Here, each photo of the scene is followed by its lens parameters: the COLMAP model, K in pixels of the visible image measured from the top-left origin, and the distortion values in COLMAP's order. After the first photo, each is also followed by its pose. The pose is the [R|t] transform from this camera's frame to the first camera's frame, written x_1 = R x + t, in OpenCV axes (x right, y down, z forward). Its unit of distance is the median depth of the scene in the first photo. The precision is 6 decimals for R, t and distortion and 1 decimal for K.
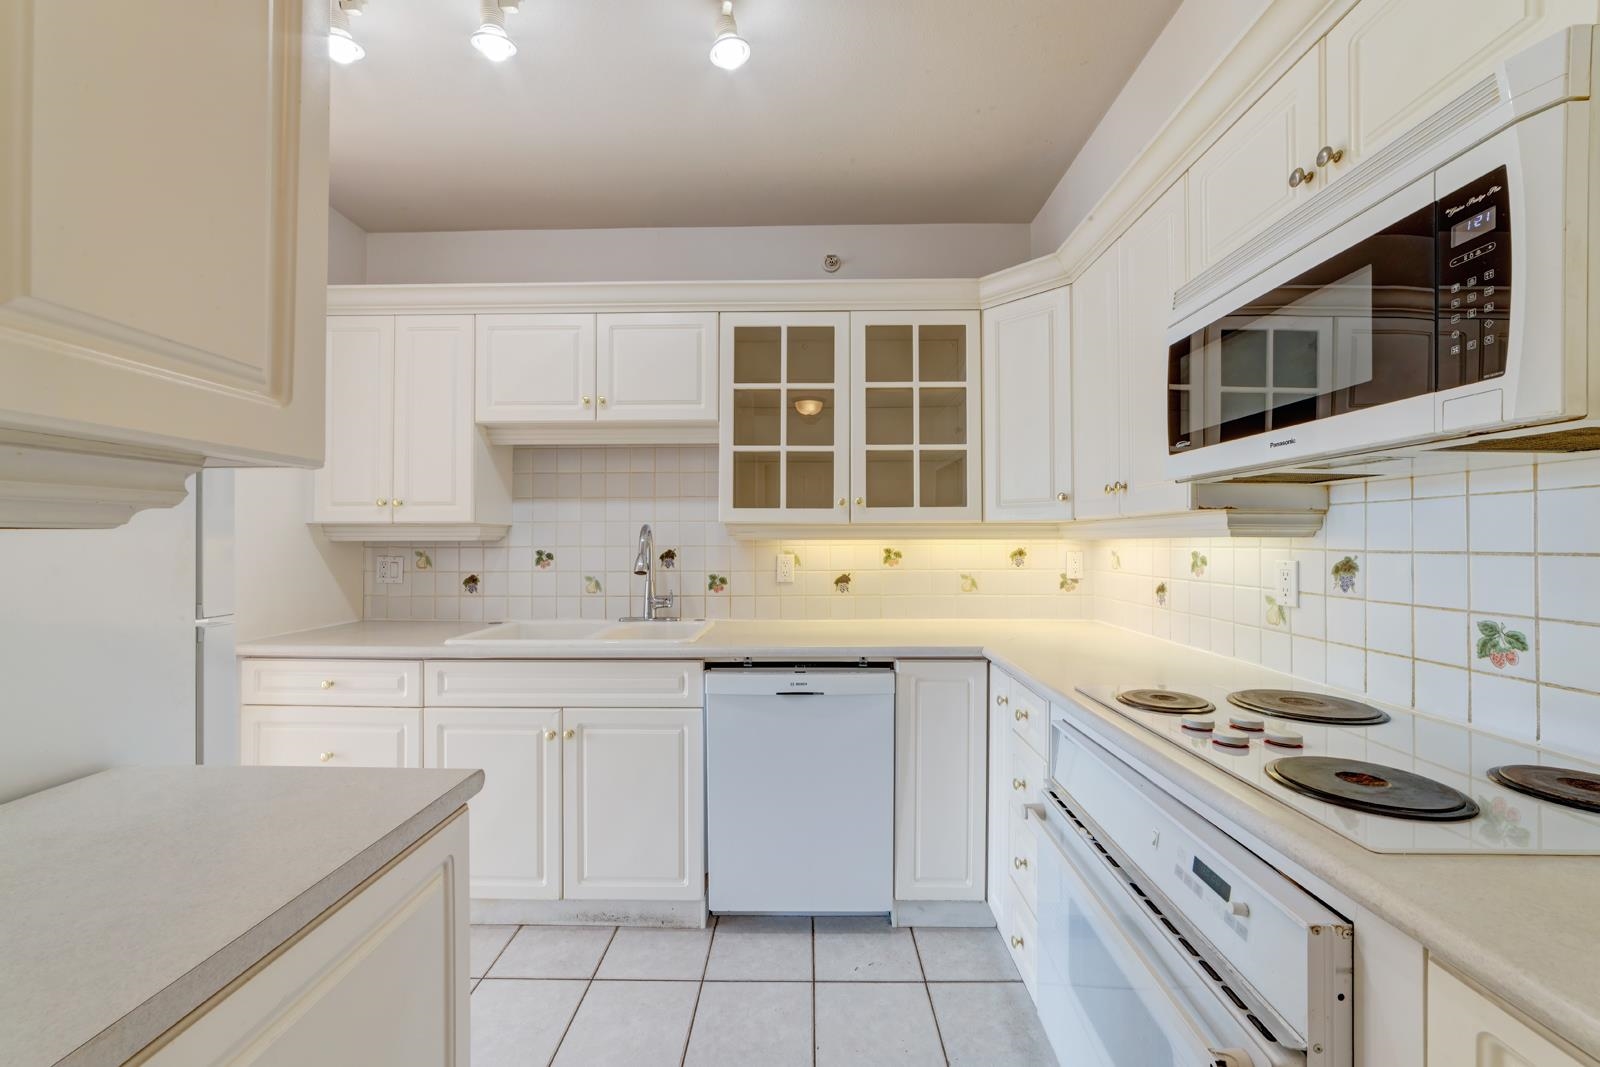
lens RADIAL K [[628.6, 0, 784.5], [0, 628.6, 539.4], [0, 0, 1]] dist [-0.013231, 0.001838]
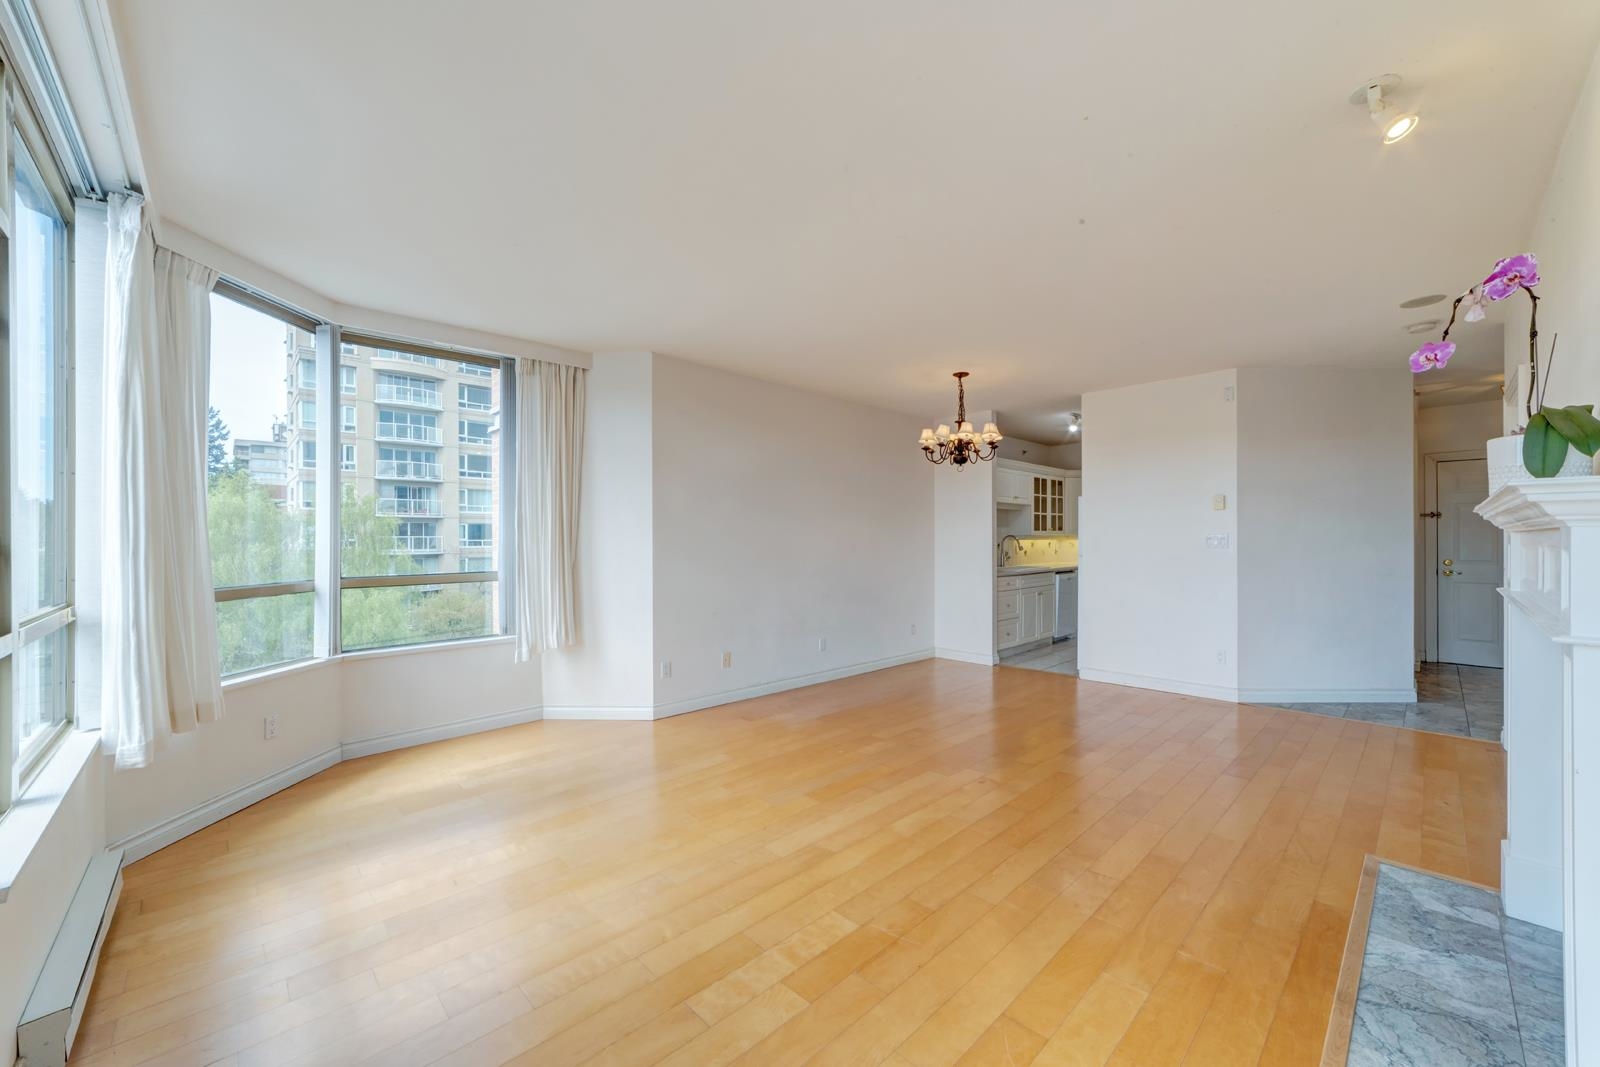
lens RADIAL K [[628.6, 0, 787.6], [0, 628.6, 544.0], [0, 0, 1]] dist [-0.013231, 0.001838]
pose [[0.729414, -0.012469, 0.683959, -3.388055], [0.004092, 0.999896, 0.013865, -0.031197], [-0.684061, -0.007314, 0.729389, -0.568303]]
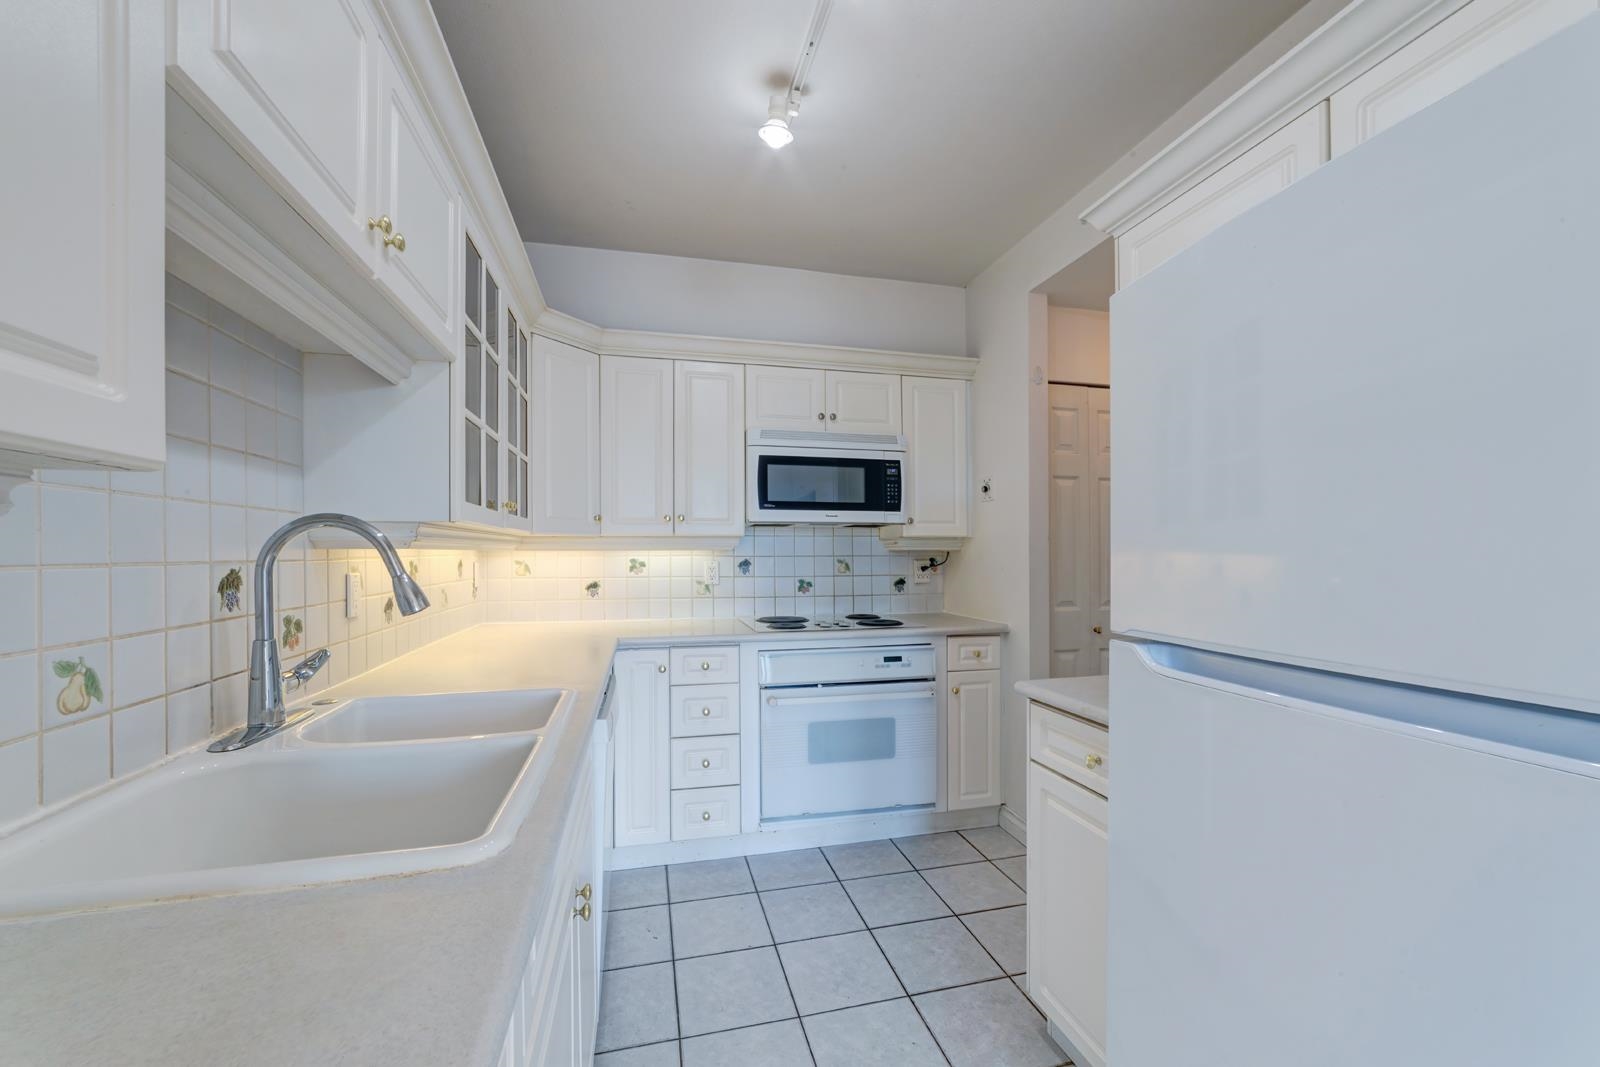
lens RADIAL K [[628.6, 0, 800.4], [0, 628.6, 557.9], [0, 0, 1]] dist [-0.013231, 0.001838]
pose [[-0.269482, -0.007375, 0.962977, -0.817590], [-0.002596, 0.999973, 0.006931, 0.004409], [-0.963002, -0.000632, -0.269494, 0.842516]]
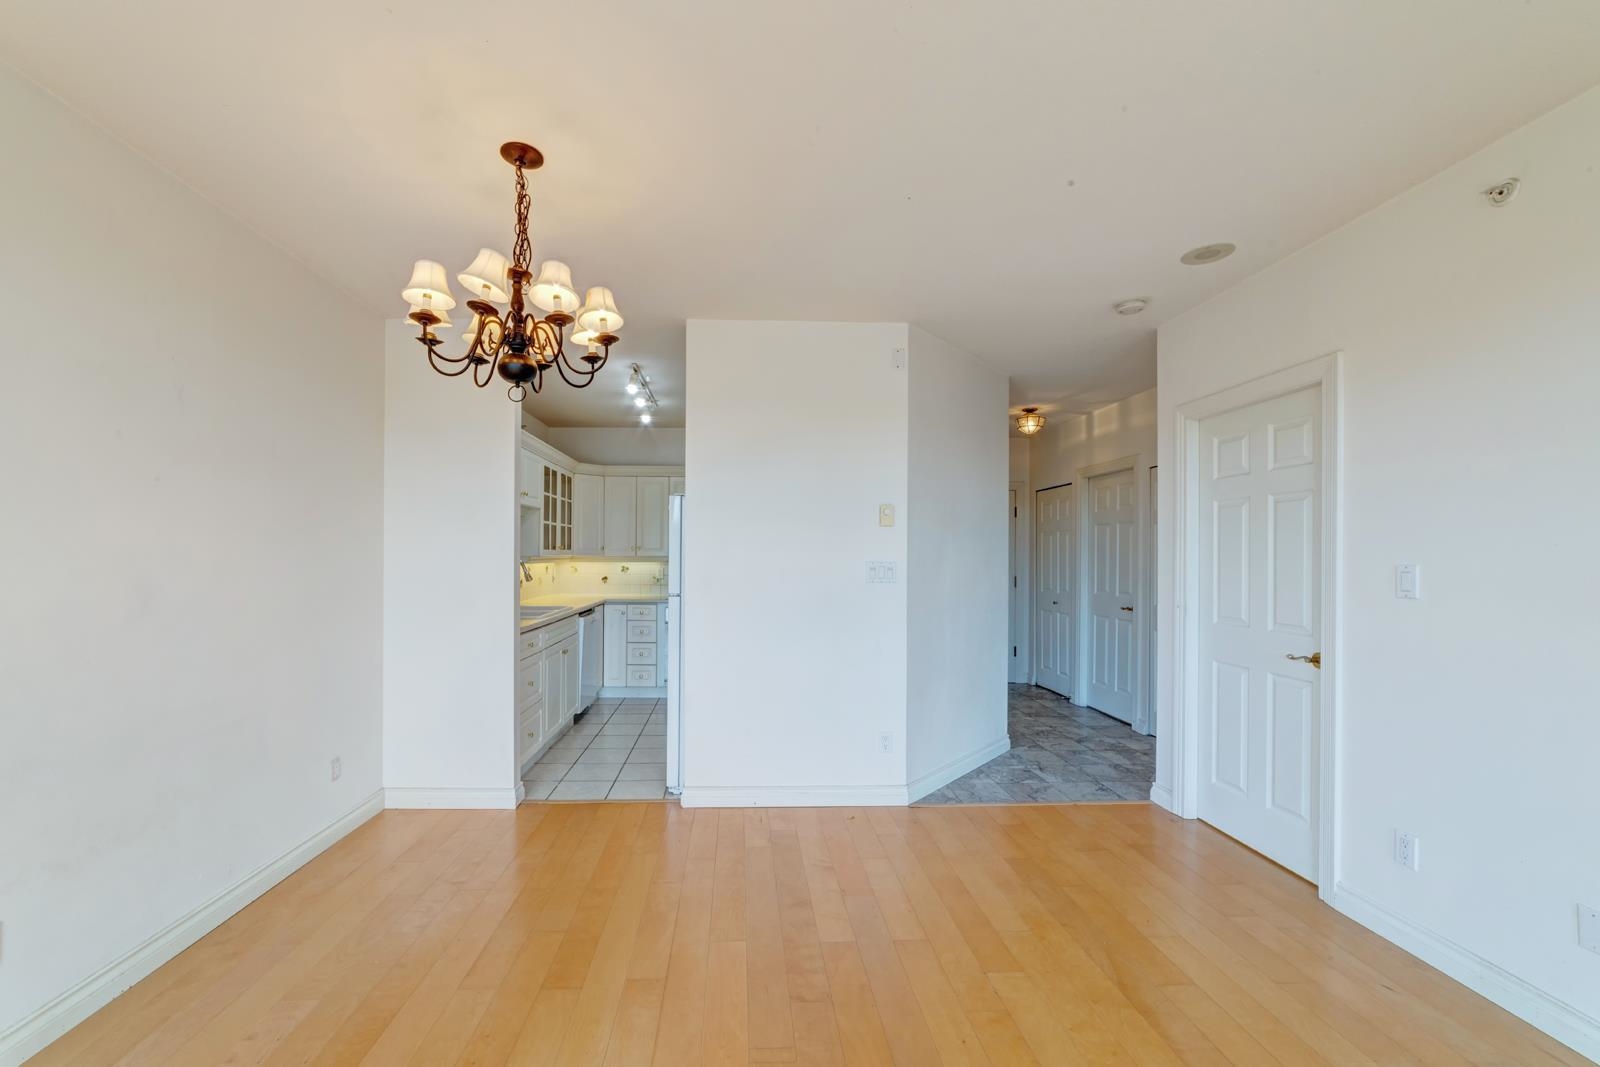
lens RADIAL K [[628.6, 0, 753.1], [0, 628.6, 556.6], [0, 0, 1]] dist [-0.013231, 0.001838]
pose [[-0.038855, -0.005799, 0.999228, -2.271311], [-0.012194, 0.999911, 0.005328, -0.046590], [-0.999170, -0.011977, -0.038923, 0.366115]]
